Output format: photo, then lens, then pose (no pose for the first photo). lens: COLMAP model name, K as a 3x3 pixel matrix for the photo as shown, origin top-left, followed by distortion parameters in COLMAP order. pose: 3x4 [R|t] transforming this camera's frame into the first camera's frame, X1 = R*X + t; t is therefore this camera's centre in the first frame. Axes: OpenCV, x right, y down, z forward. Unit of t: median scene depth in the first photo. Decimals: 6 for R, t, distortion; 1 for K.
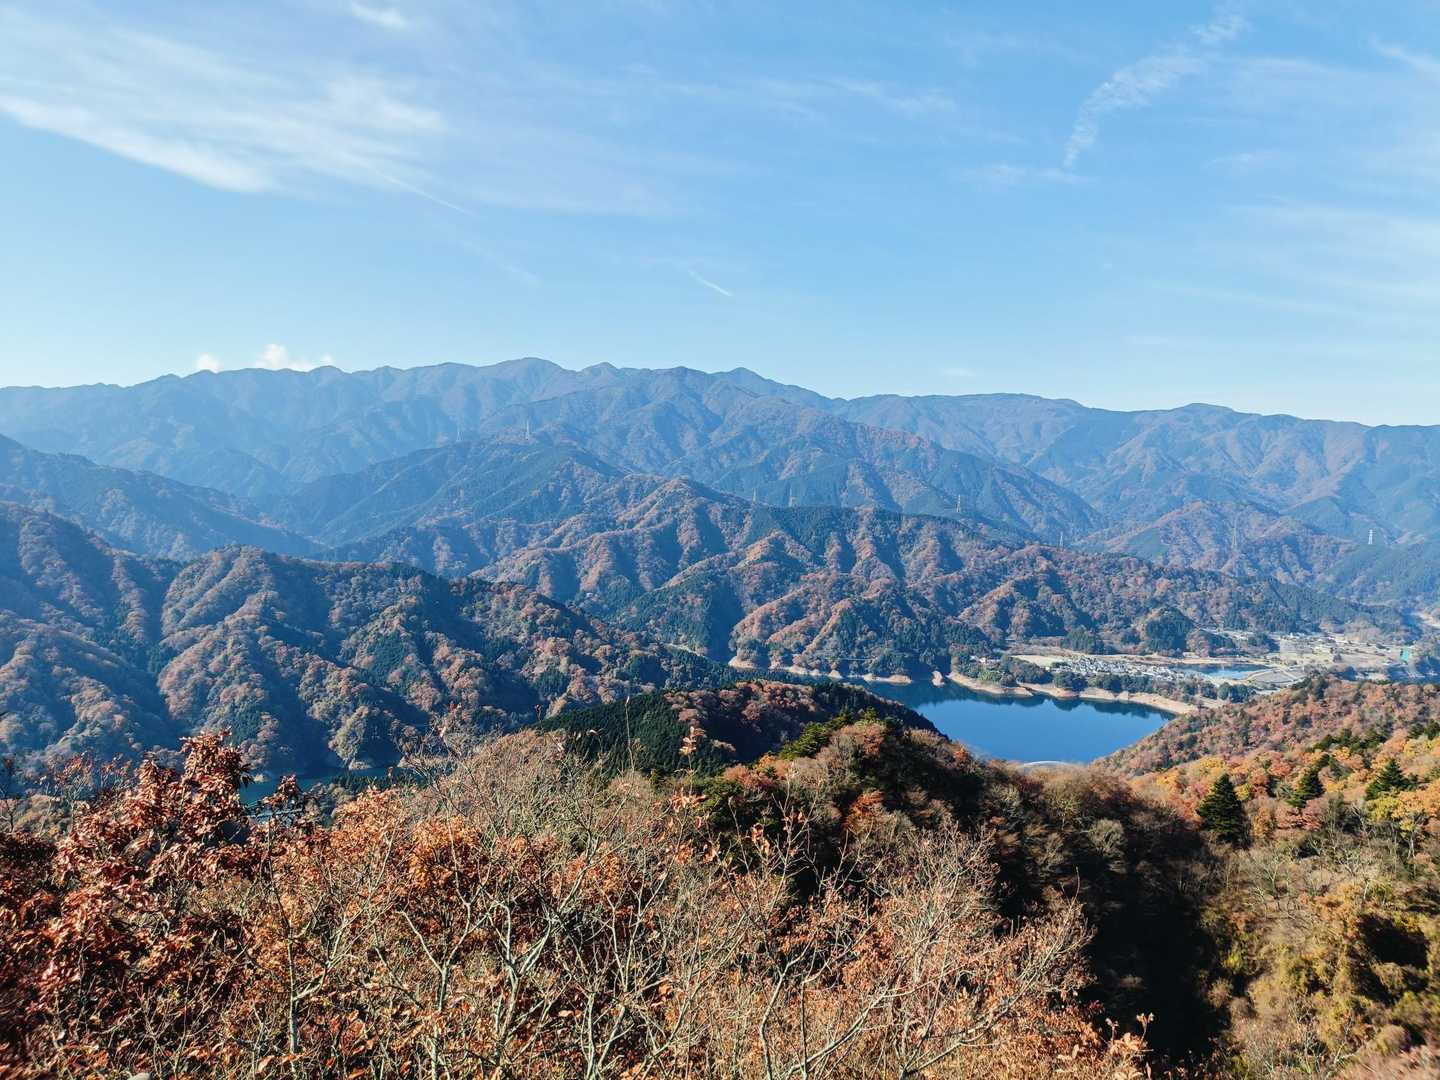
lens RADIAL K [[1155.0, 0, 720.0], [0, 1155.0, 540.0], [0, 0, 1]] dist [0.025325, -0.010234]
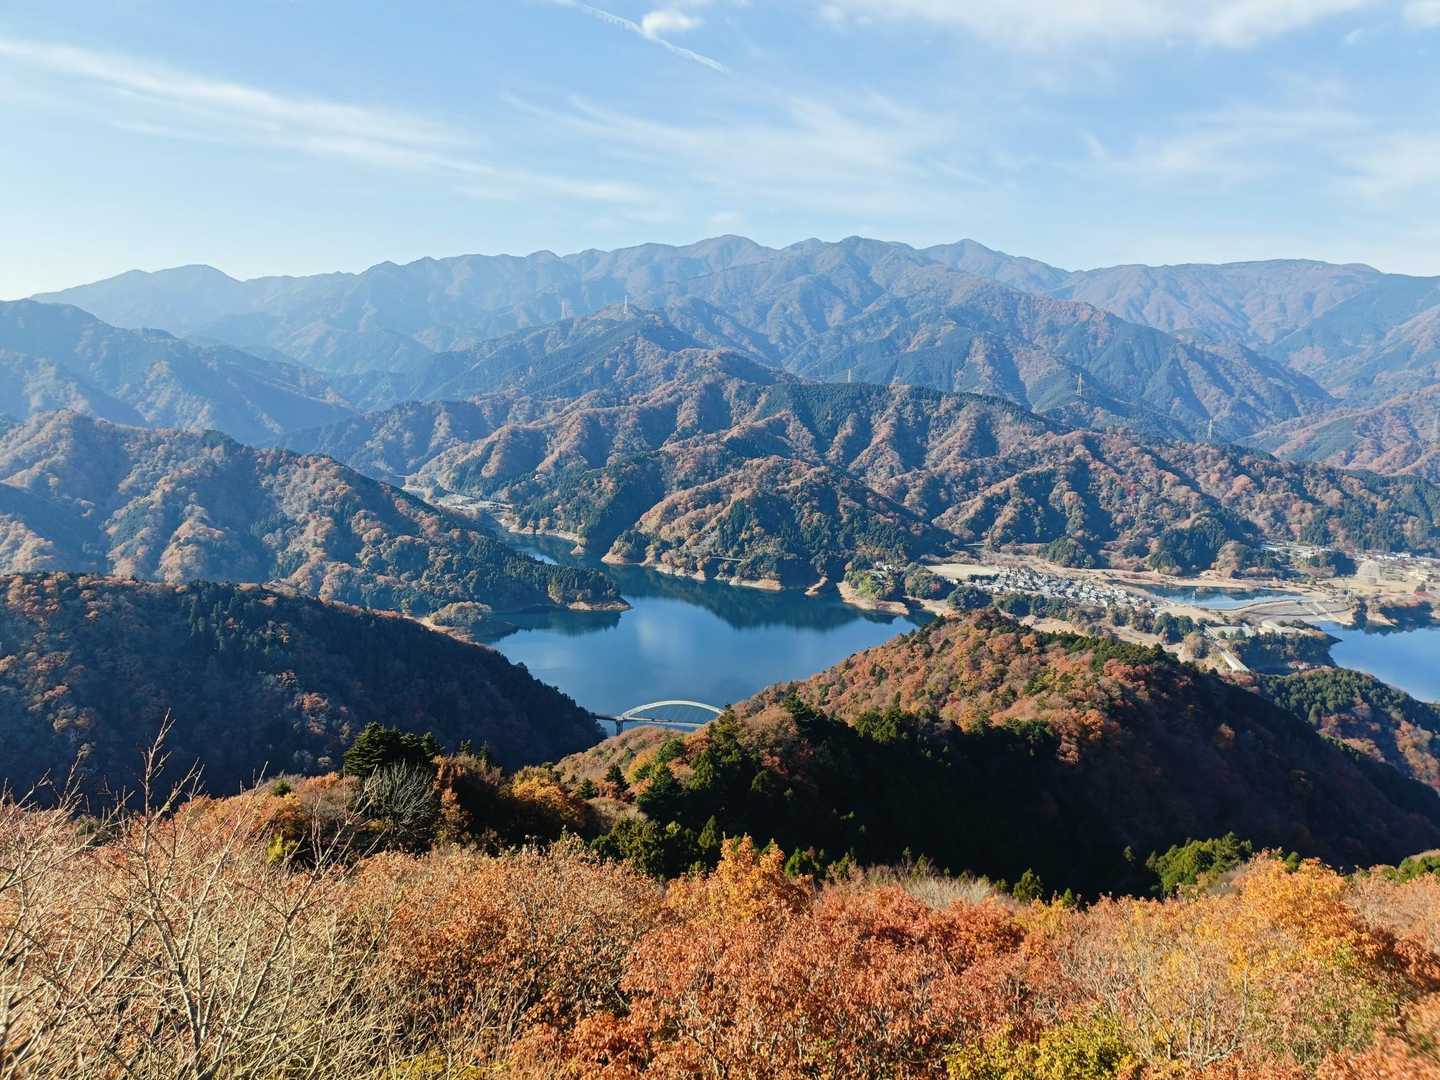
lens RADIAL K [[1155.0, 0, 720.0], [0, 1155.0, 540.0], [0, 0, 1]] dist [0.025325, -0.010234]
pose [[0.958334, 0.042914, -0.282409, 0.253180], [-0.016634, 0.995357, 0.094807, 0.007651], [0.285166, -0.086159, 0.954598, 0.146015]]
